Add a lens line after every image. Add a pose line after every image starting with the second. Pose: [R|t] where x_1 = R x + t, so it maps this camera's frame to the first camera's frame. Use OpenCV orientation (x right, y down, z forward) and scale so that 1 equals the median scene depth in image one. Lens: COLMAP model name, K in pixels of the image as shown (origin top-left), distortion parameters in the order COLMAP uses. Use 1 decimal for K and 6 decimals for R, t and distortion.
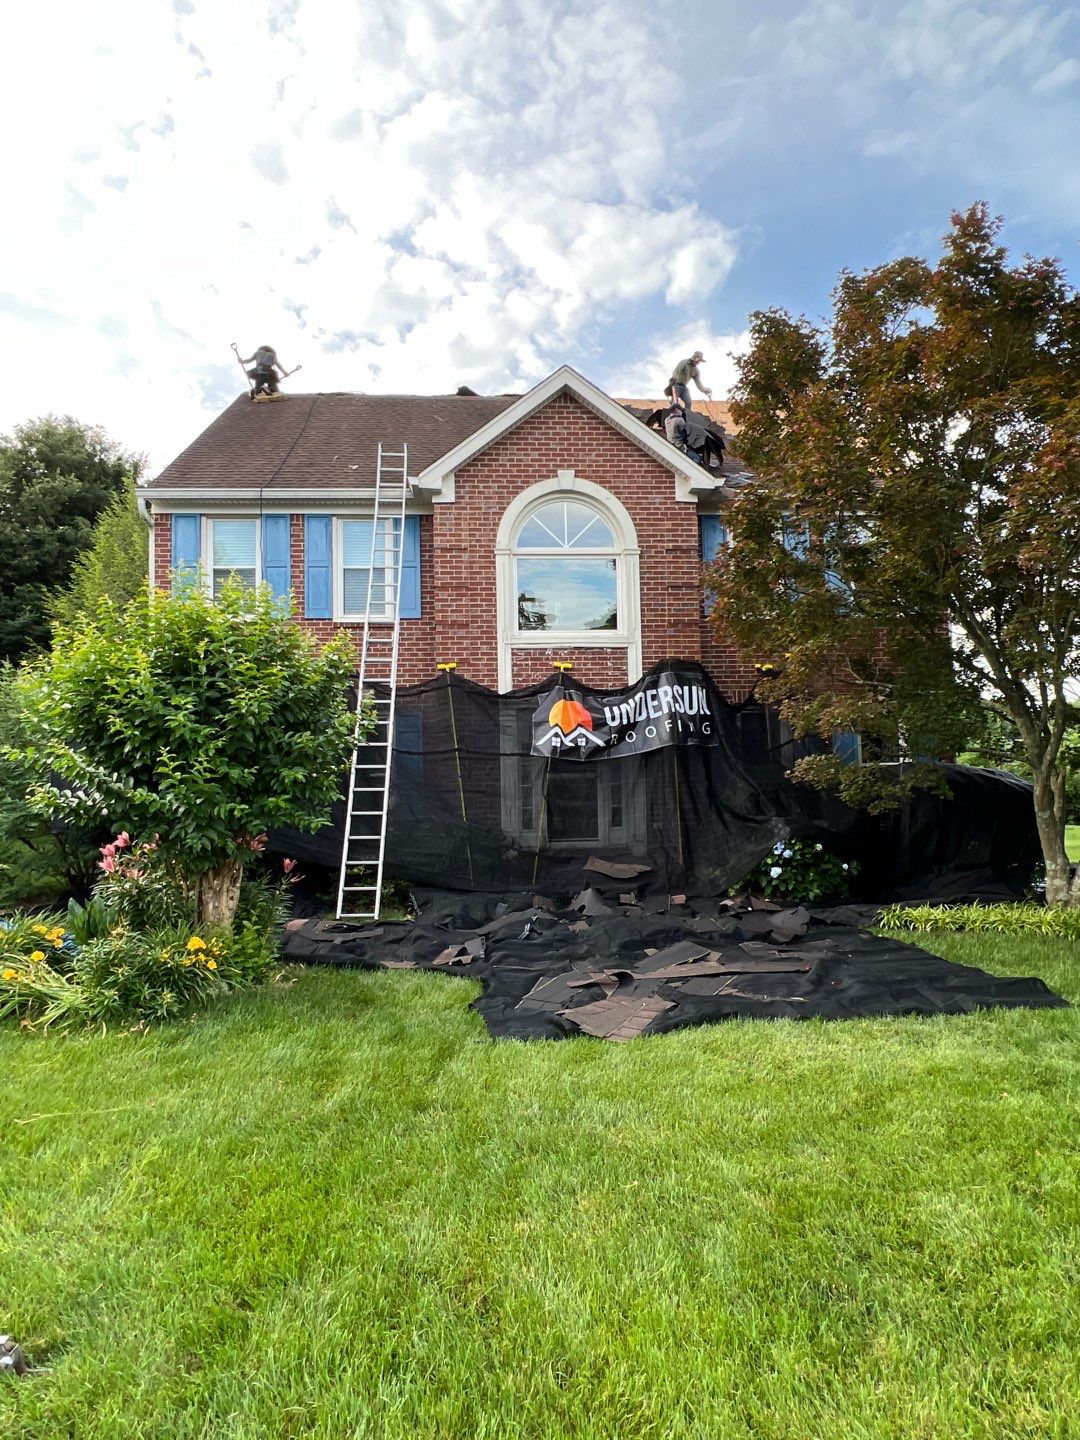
lens RADIAL K [[825.1, 0, 544.4], [0, 825.1, 719.4], [0, 0, 1]] dist [0.000915, 0.001358]
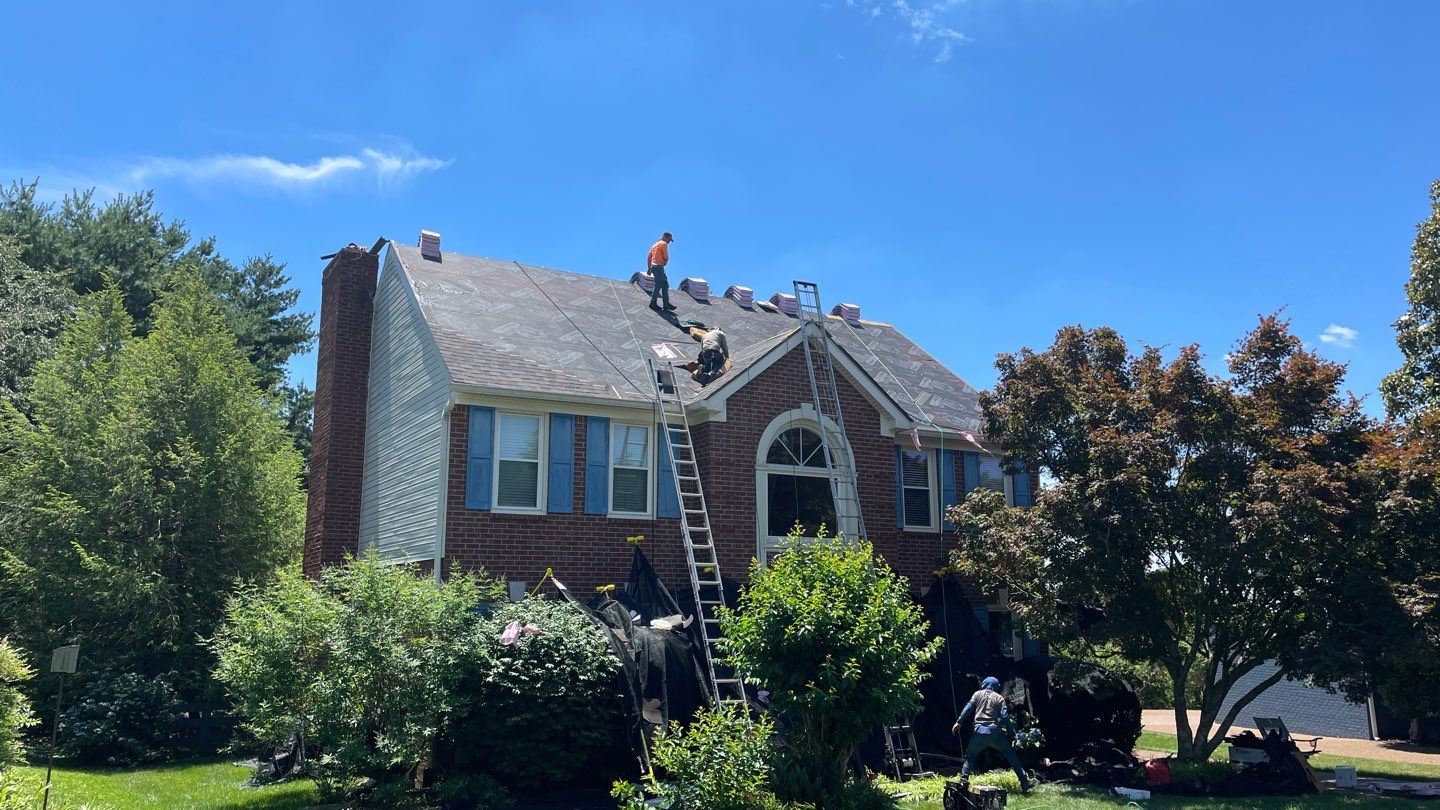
lens RADIAL K [[1122.0, 0, 719.4], [0, 1122.0, 410.8], [0, 0, 1]] dist [0.055717, -0.000928]
pose [[0.900412, 0.094622, 0.424624, -0.783381], [-0.028883, 0.986909, -0.158672, -0.029969], [-0.434079, 0.130606, 0.891357, -0.393435]]
